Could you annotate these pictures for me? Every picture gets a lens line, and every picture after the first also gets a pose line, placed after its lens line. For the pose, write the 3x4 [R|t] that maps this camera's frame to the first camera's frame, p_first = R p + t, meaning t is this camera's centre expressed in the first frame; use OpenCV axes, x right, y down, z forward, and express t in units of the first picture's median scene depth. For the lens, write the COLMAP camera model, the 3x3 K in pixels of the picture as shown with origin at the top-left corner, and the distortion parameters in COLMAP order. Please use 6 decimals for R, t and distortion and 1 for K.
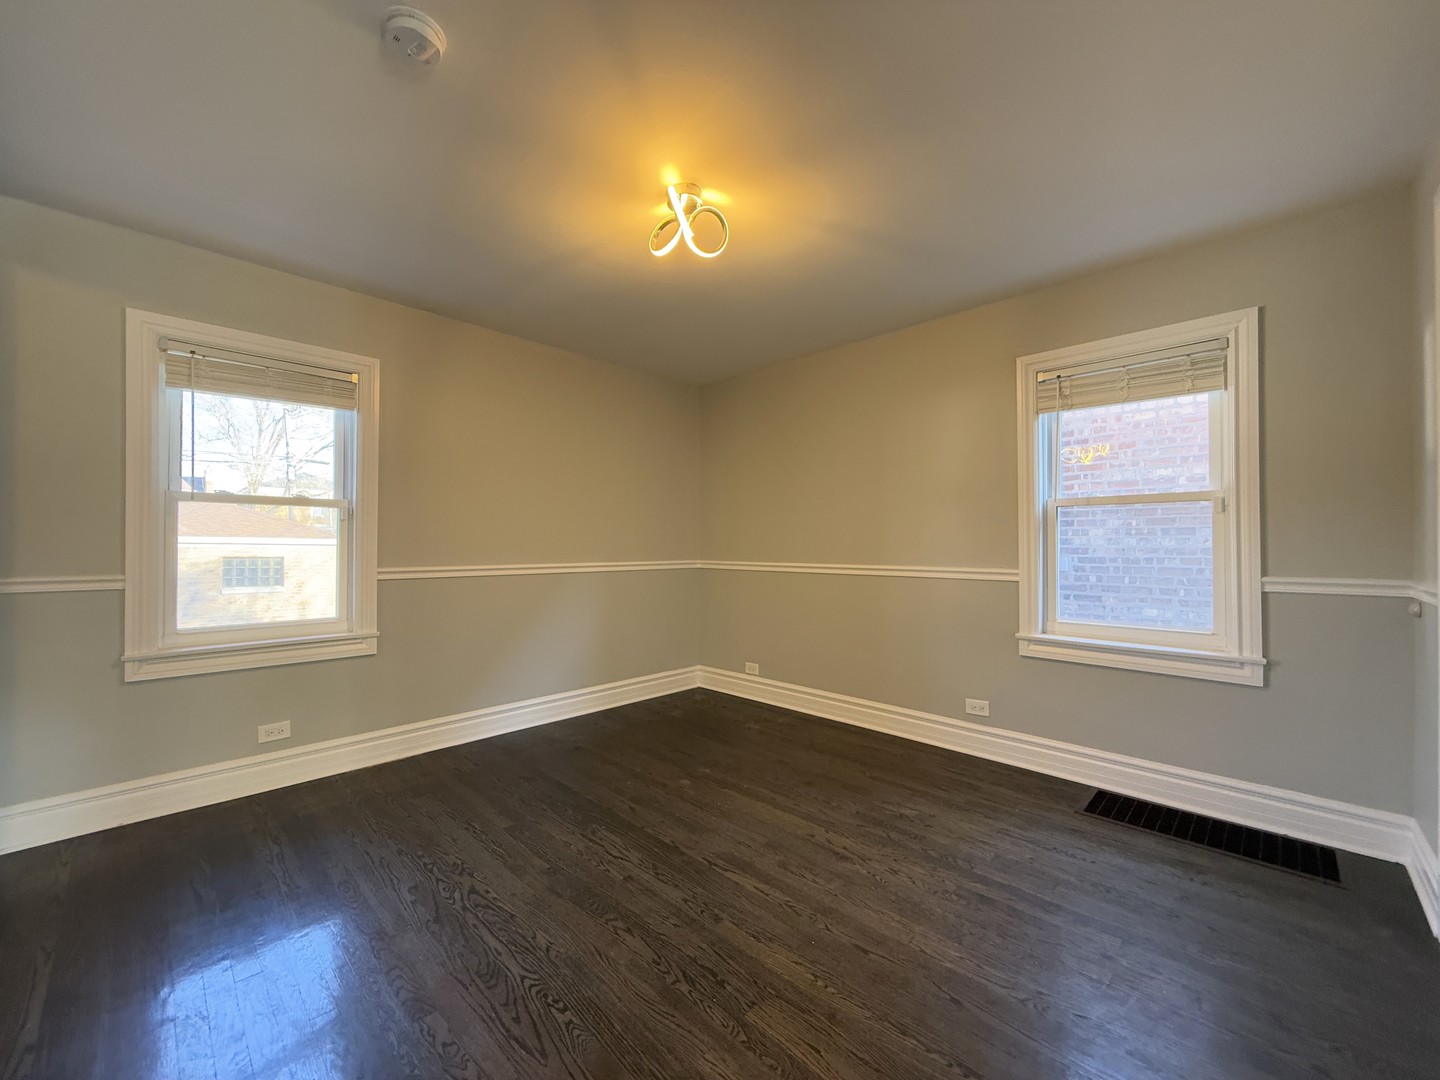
lens RADIAL K [[572.7, 0, 716.6], [0, 572.7, 541.0], [0, 0, 1]] dist [0.001375, 0.000039]
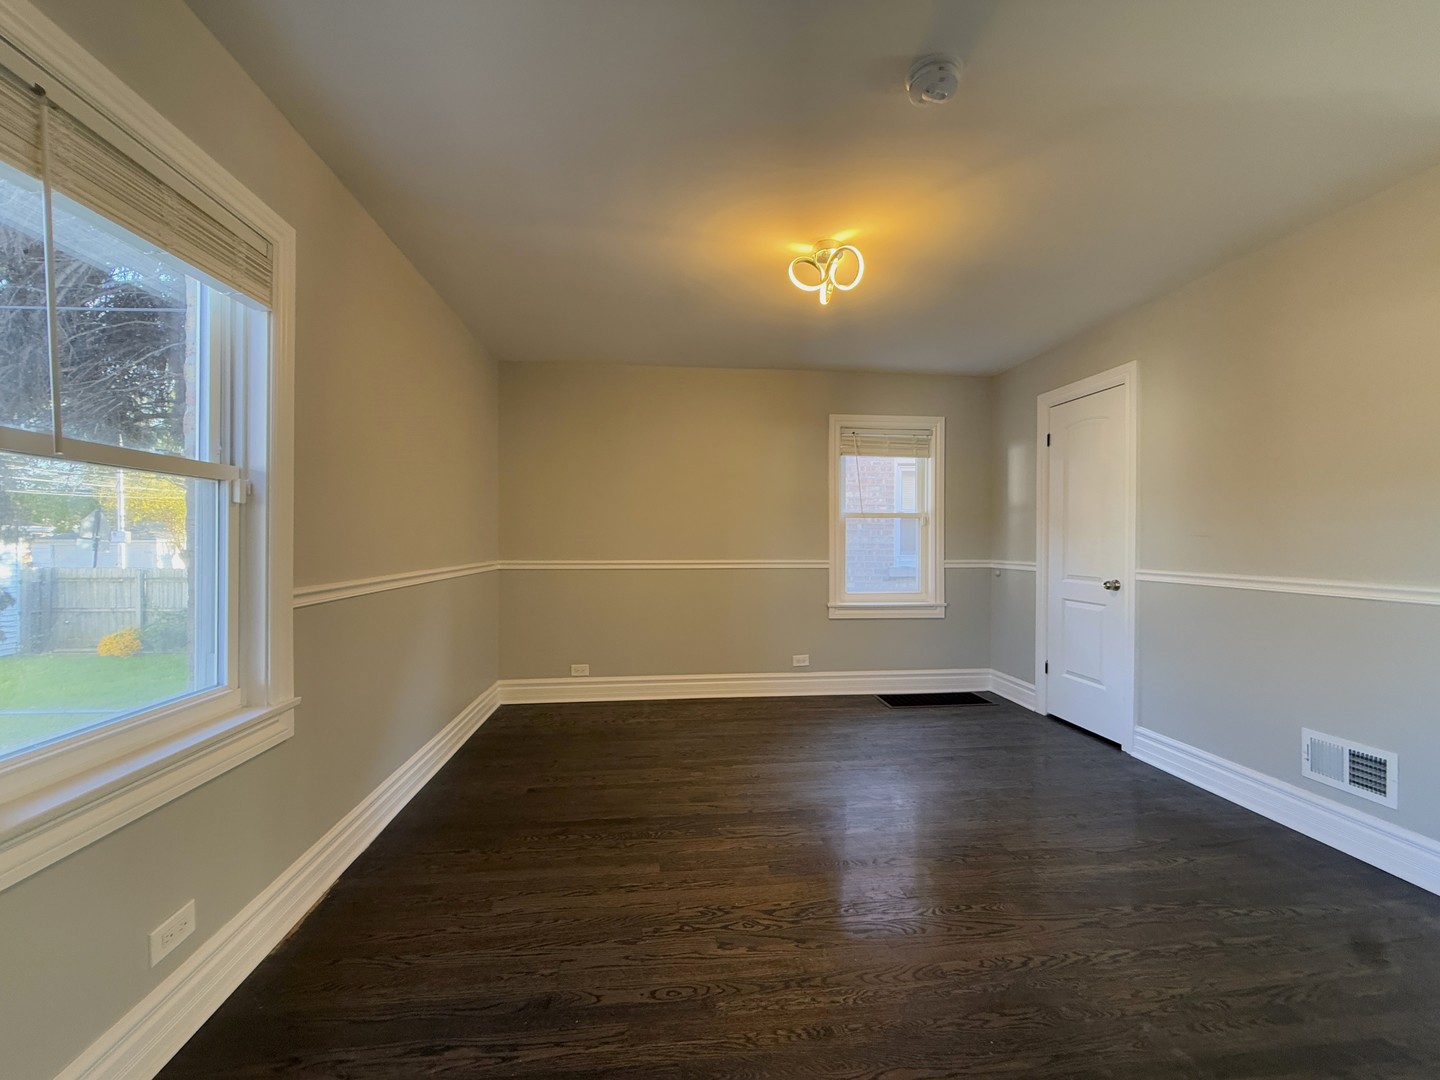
lens RADIAL K [[572.7, 0, 716.6], [0, 572.7, 541.0], [0, 0, 1]] dist [0.001375, 0.000039]
pose [[0.631075, -0.001623, 0.775720, -0.841722], [-0.007698, 0.999935, 0.008355, -0.009154], [-0.775683, -0.011244, 0.631022, 0.326475]]
